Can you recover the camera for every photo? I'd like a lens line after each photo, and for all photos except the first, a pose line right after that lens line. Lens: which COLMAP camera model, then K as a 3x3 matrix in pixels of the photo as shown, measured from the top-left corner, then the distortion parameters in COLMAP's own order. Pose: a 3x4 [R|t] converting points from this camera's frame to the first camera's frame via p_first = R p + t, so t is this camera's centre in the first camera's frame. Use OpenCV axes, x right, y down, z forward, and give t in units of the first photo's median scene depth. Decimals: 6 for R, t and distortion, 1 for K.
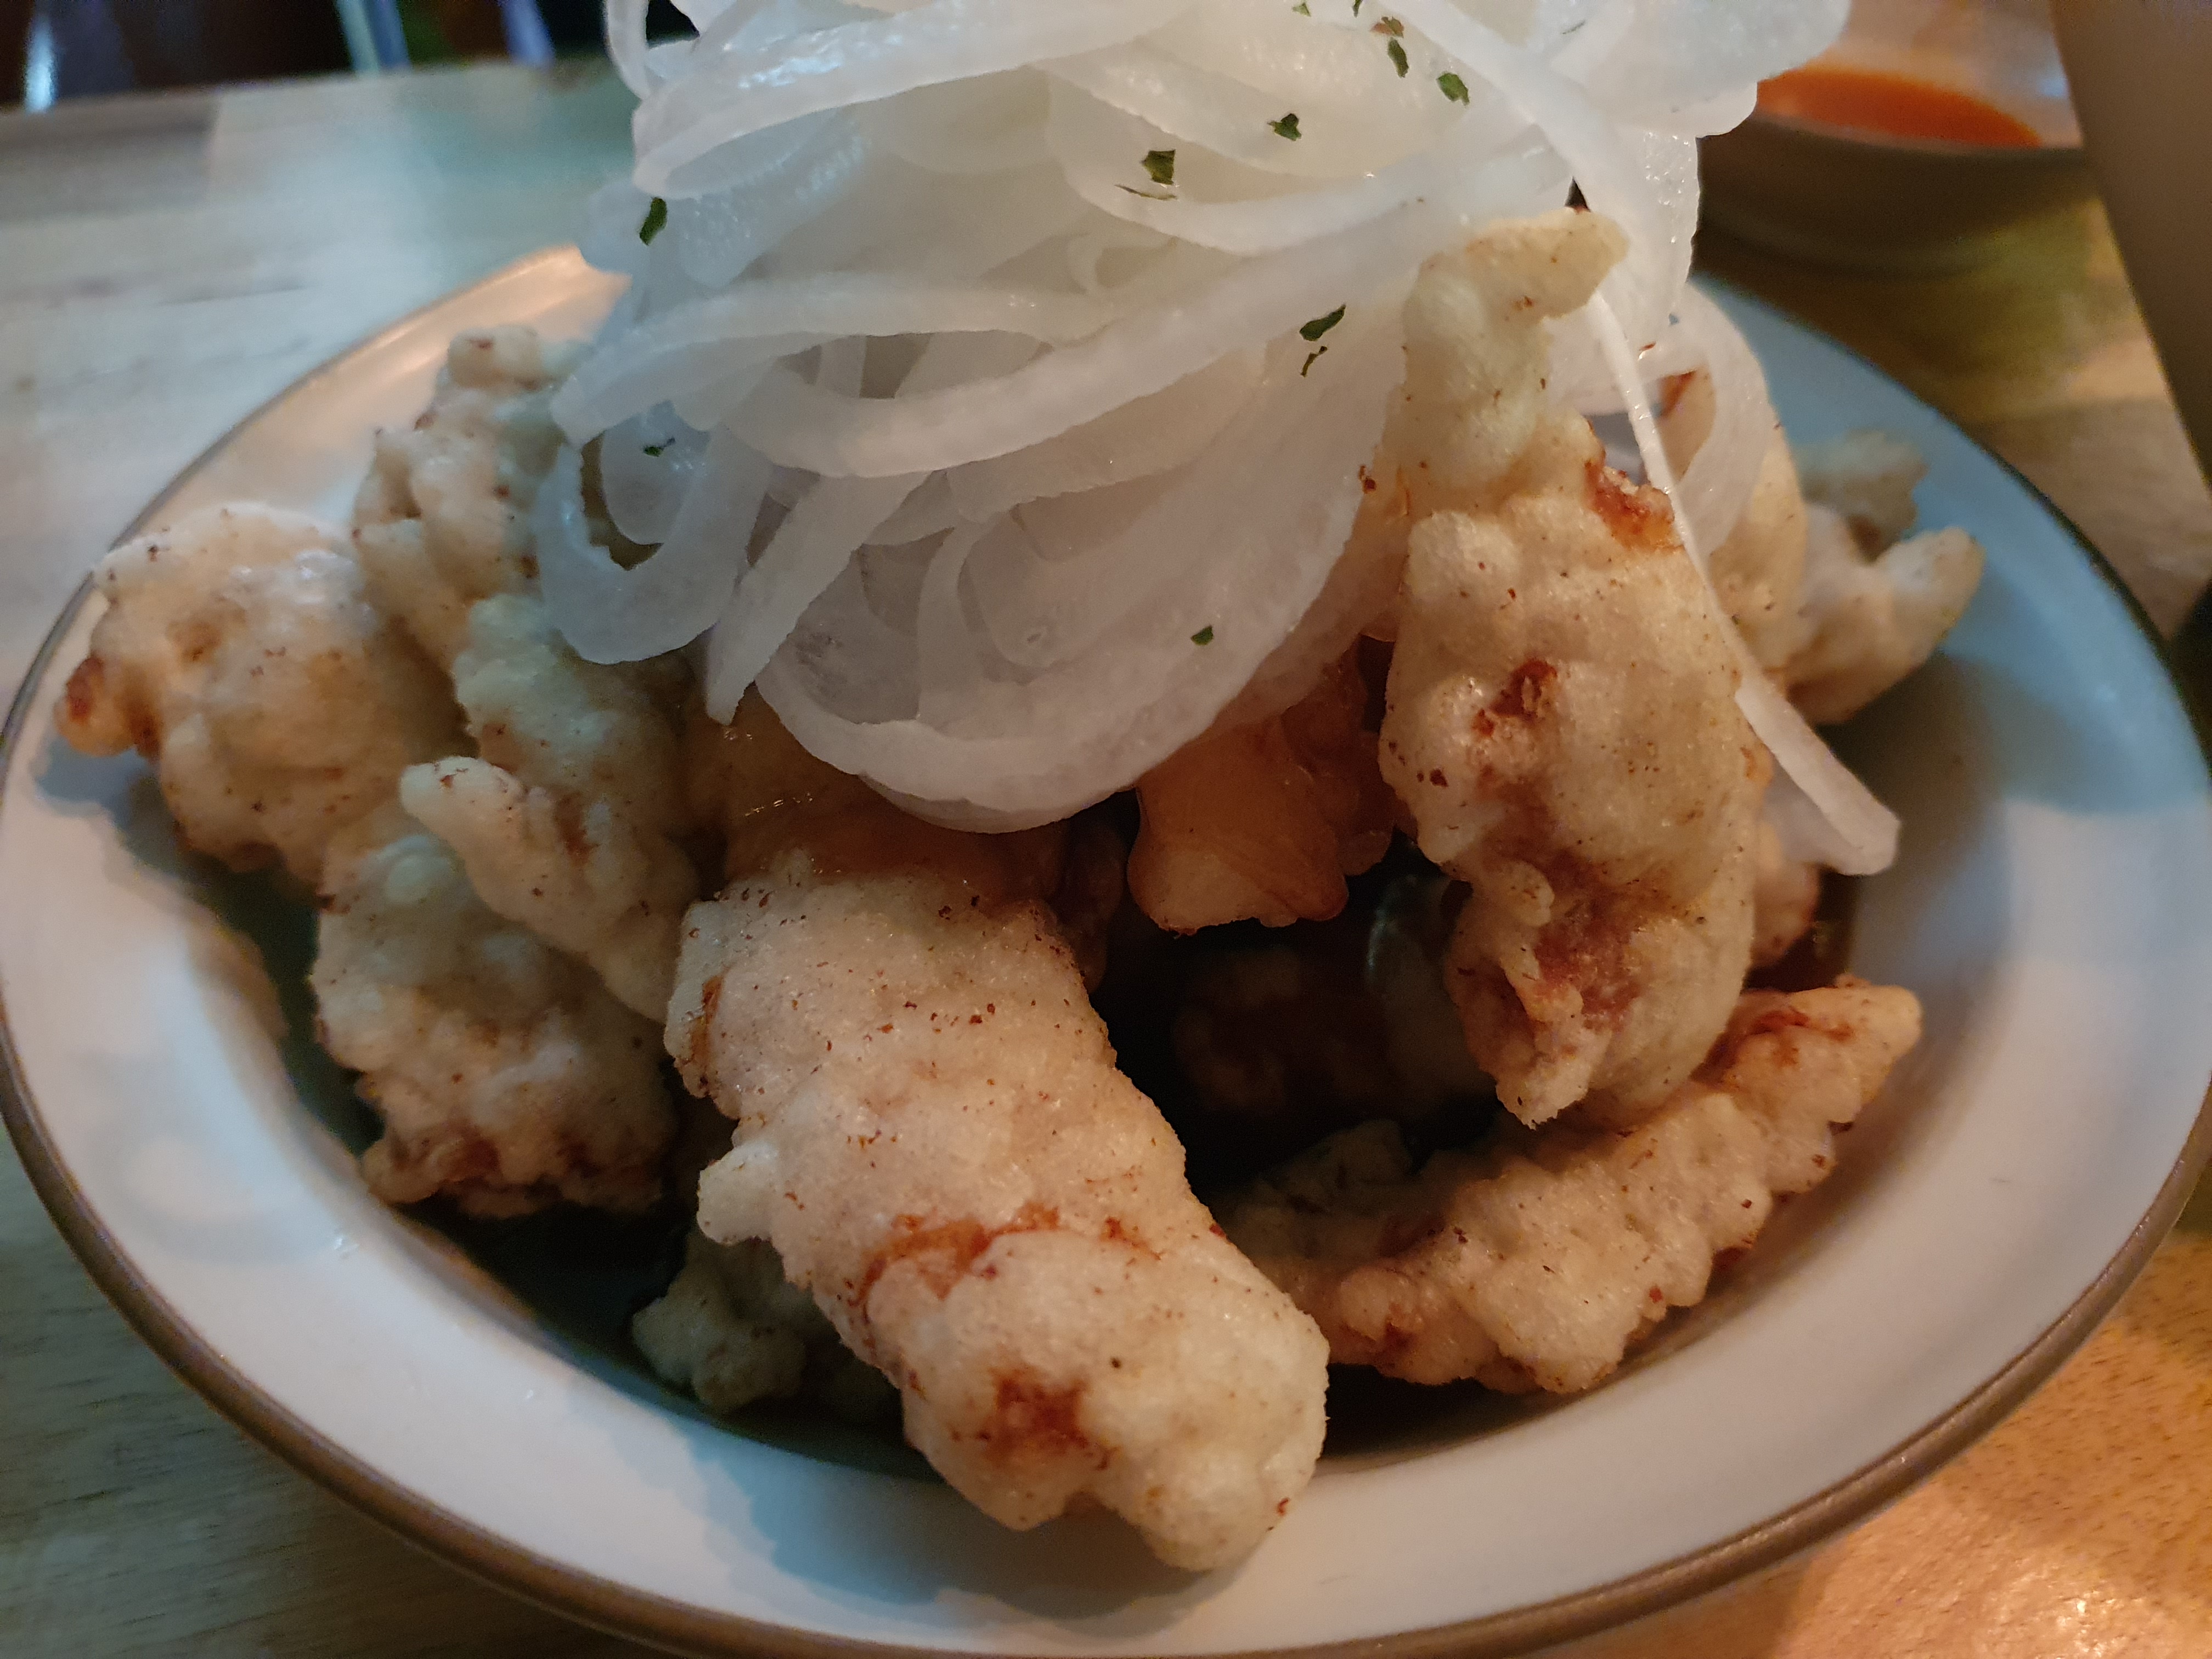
lens RADIAL K [[1688.0, 0, 1112.6], [0, 1688.0, 918.0], [0, 0, 1]] dist [0.059435, -0.200481]
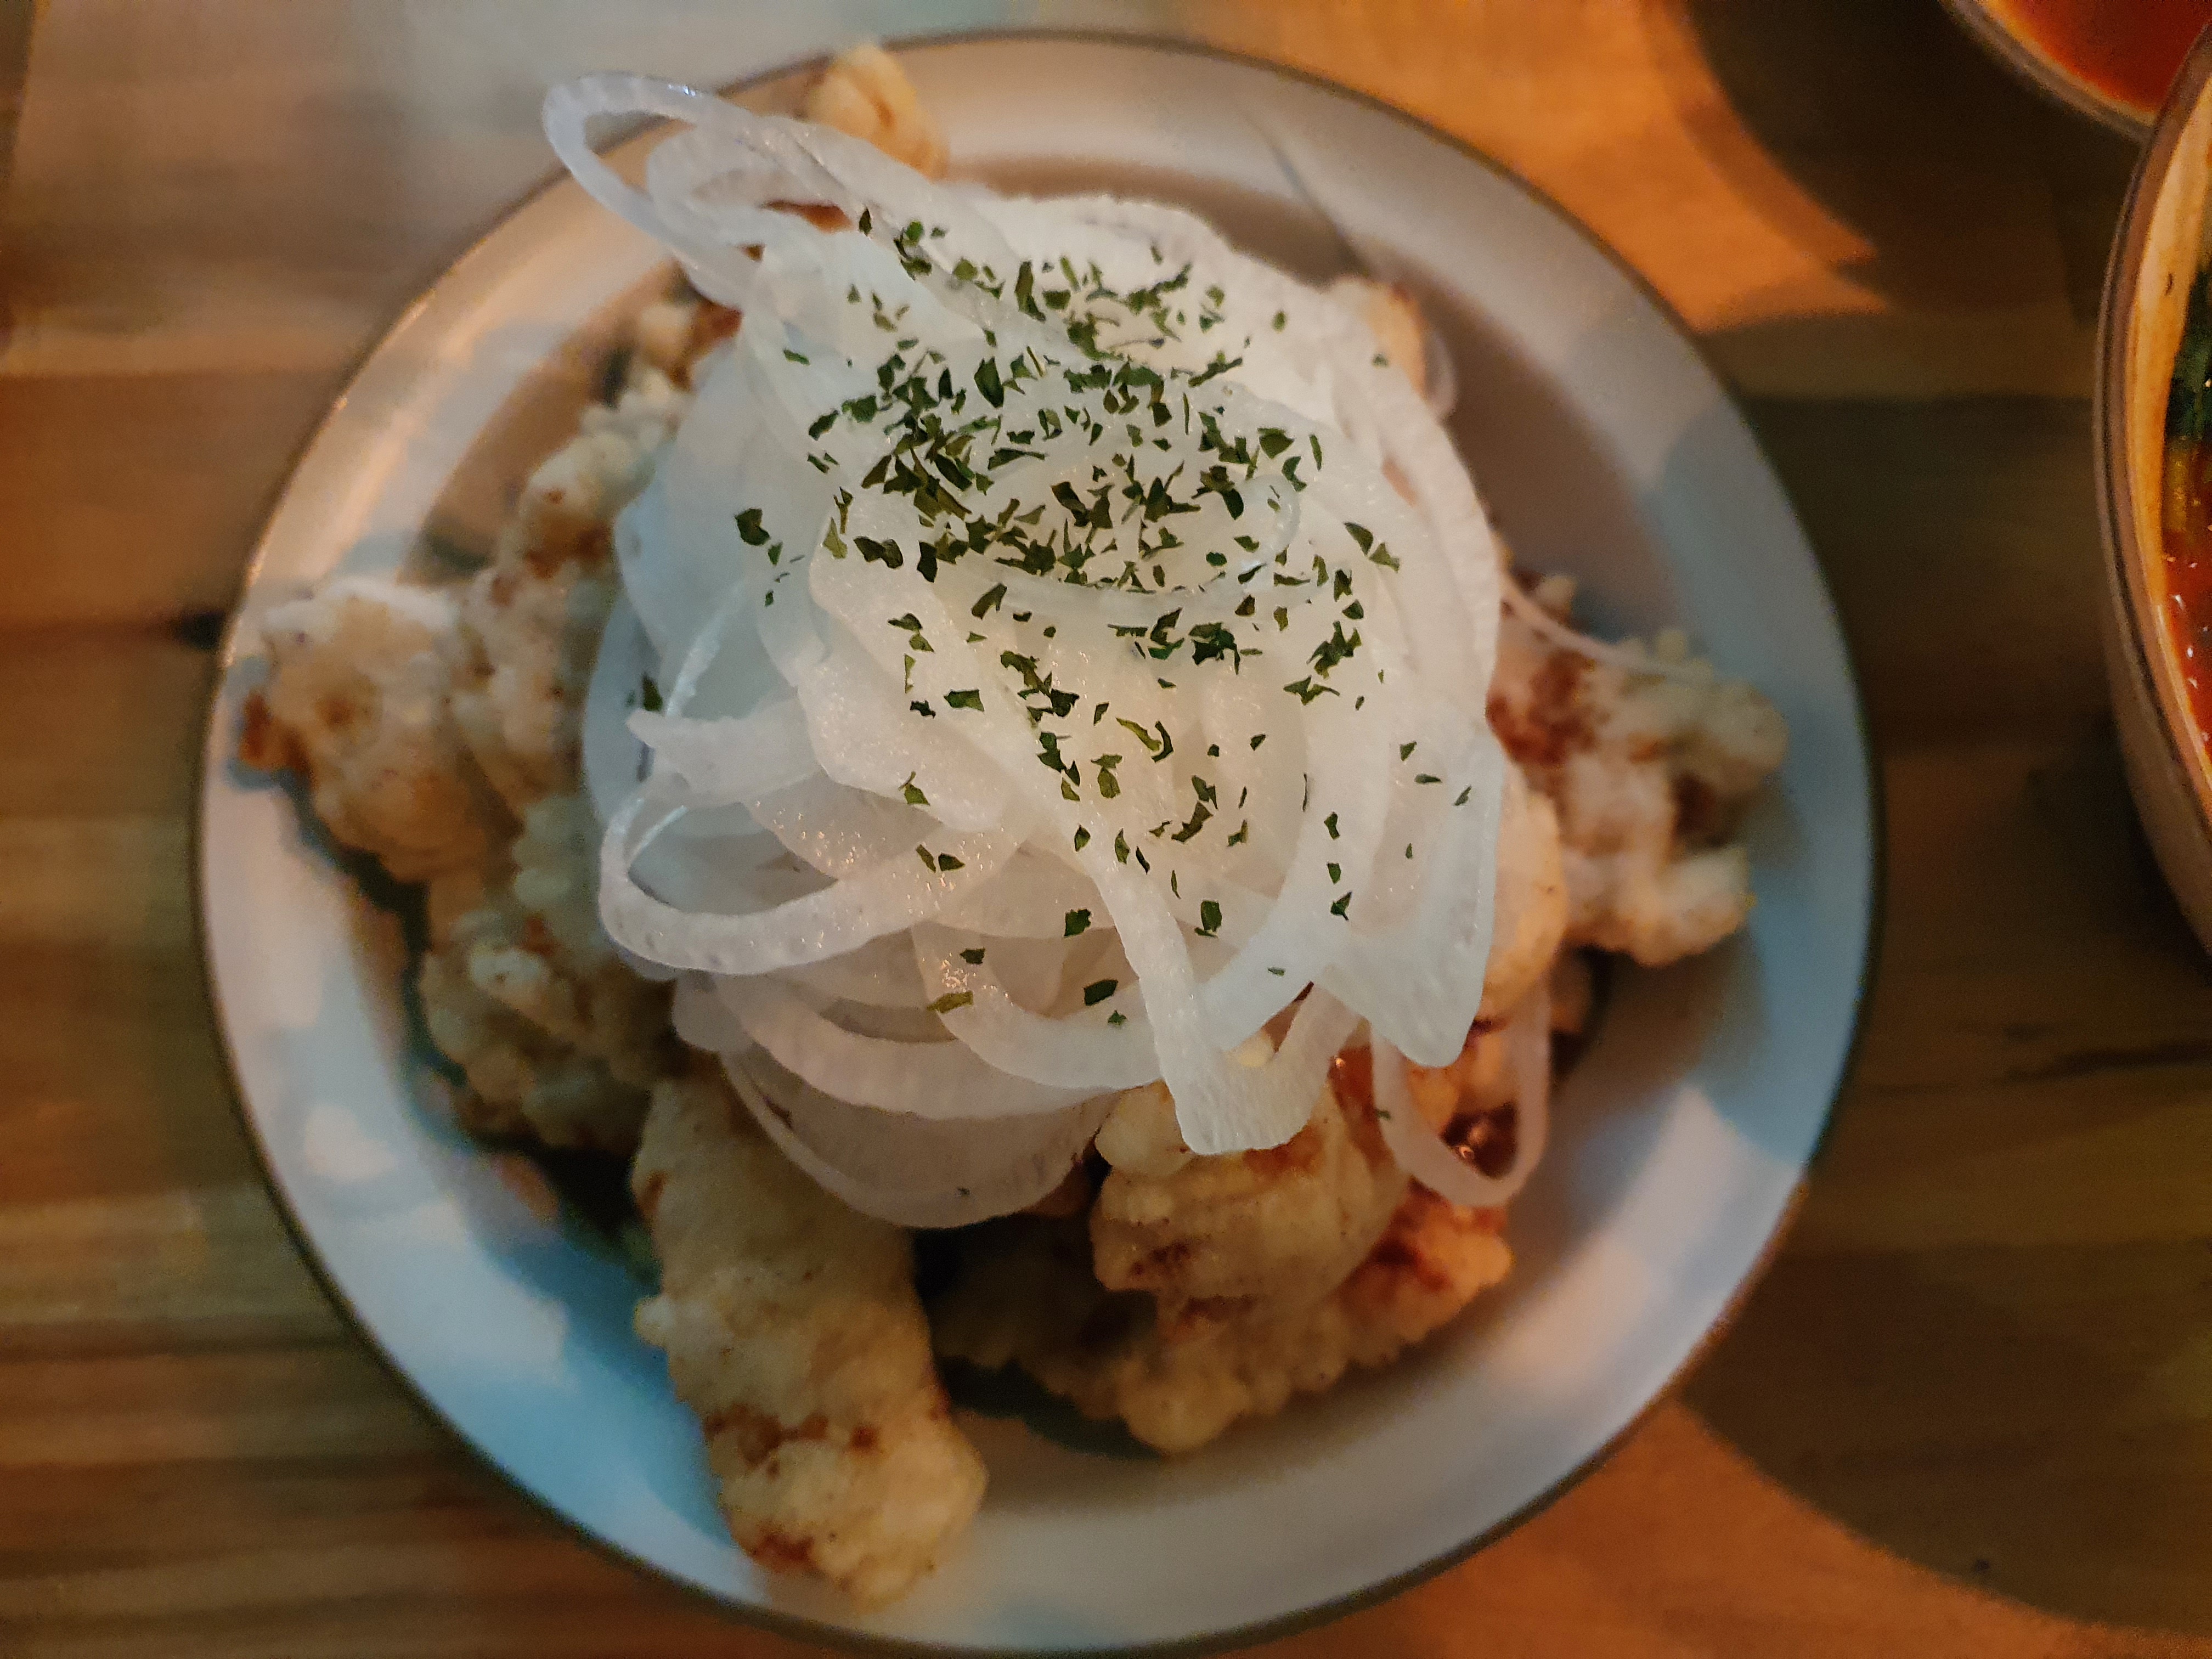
lens RADIAL K [[1722.2, 0, 1062.2], [0, 1722.2, 826.4], [0, 0, 1]] dist [0.067392, -0.352099]
pose [[0.969408, 0.238215, -0.059172, 0.126641], [-0.173844, 0.836526, 0.519618, -1.022429], [0.173280, -0.493435, 0.852347, -0.110118]]
